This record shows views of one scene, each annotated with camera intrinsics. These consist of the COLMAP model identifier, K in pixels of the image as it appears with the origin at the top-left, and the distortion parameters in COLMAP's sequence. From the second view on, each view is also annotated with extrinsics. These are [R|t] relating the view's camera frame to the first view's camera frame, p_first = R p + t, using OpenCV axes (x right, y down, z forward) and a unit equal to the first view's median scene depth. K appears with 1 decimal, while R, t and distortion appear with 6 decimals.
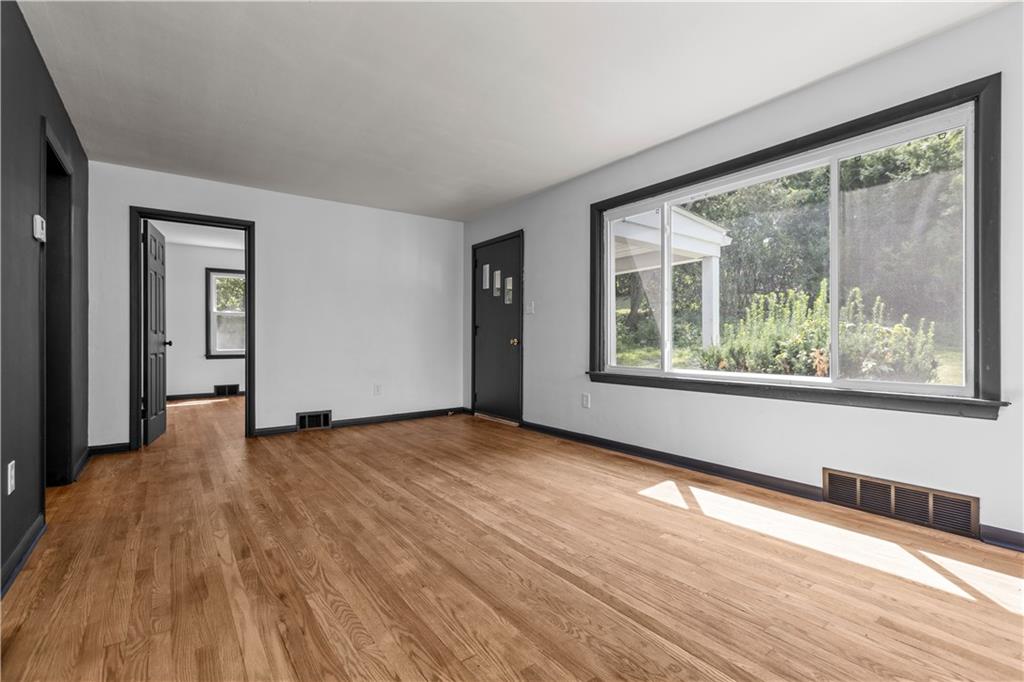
lens RADIAL K [[463.3, 0, 512.0], [0, 463.3, 341.0], [0, 0, 1]] dist [0.001280, -0.000484]
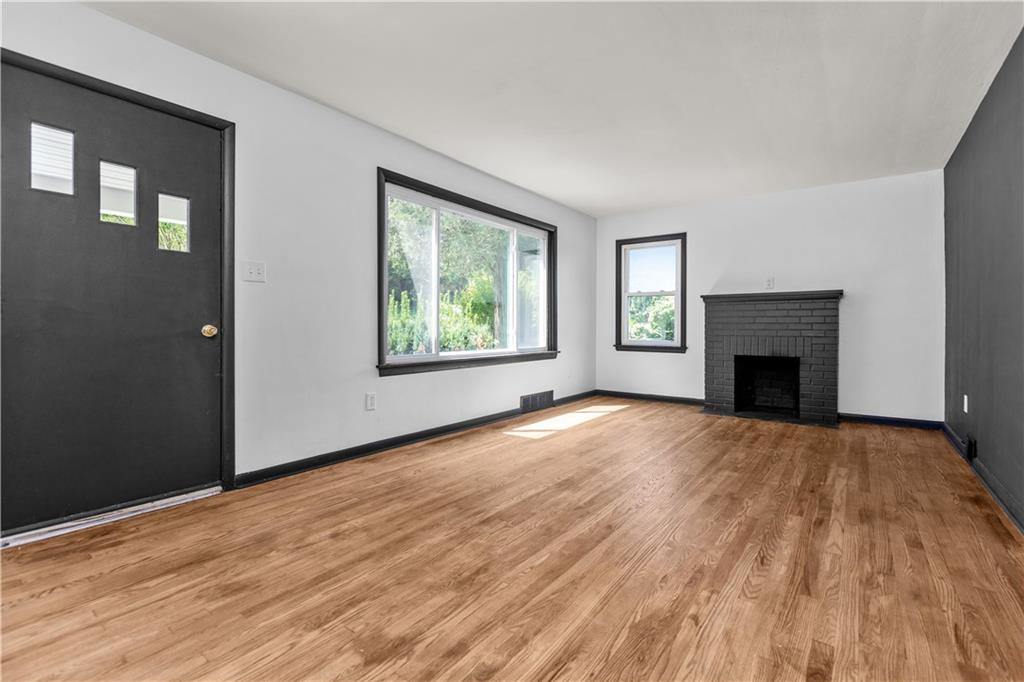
lens RADIAL K [[463.3, 0, 512.0], [0, 463.3, 341.0], [0, 0, 1]] dist [0.001280, -0.000484]
pose [[-0.286113, -0.028010, 0.957786, -1.105702], [0.000190, 0.999571, 0.029289, -0.005314], [-0.958196, 0.008562, -0.285985, 1.577155]]
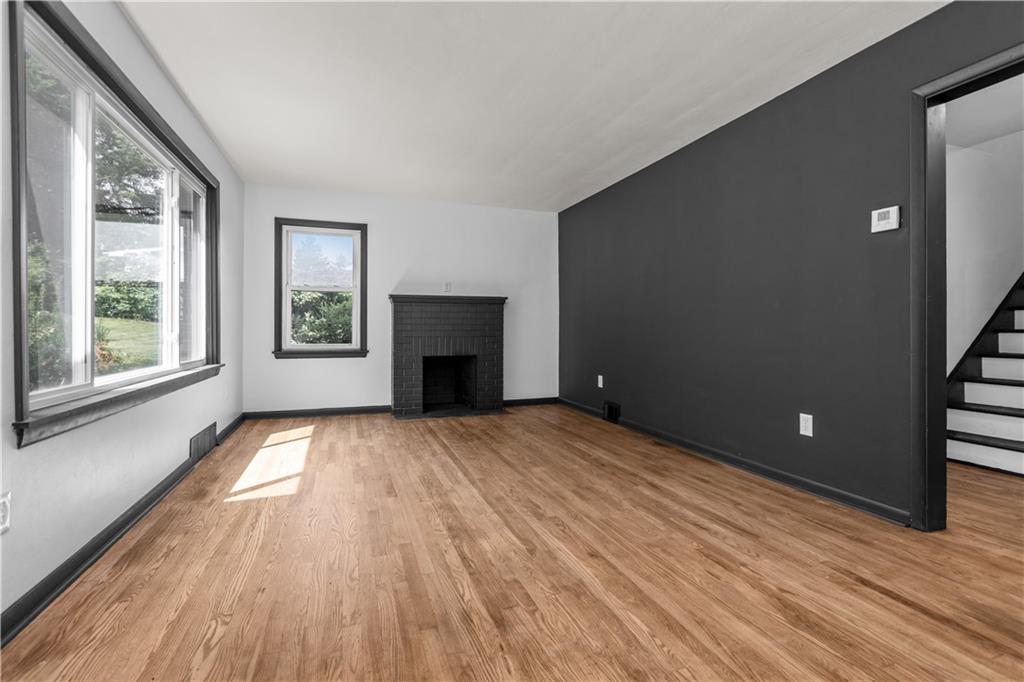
lens RADIAL K [[482.0, 0, 511.6], [0, 482.0, 330.7], [0, 0, 1]] dist [0.001651, -0.000266]
pose [[-0.955202, 0.000777, 0.295955, -0.468788], [0.002639, 0.999979, 0.005892, -0.006658], [-0.295944, 0.006409, -0.955184, 1.939437]]
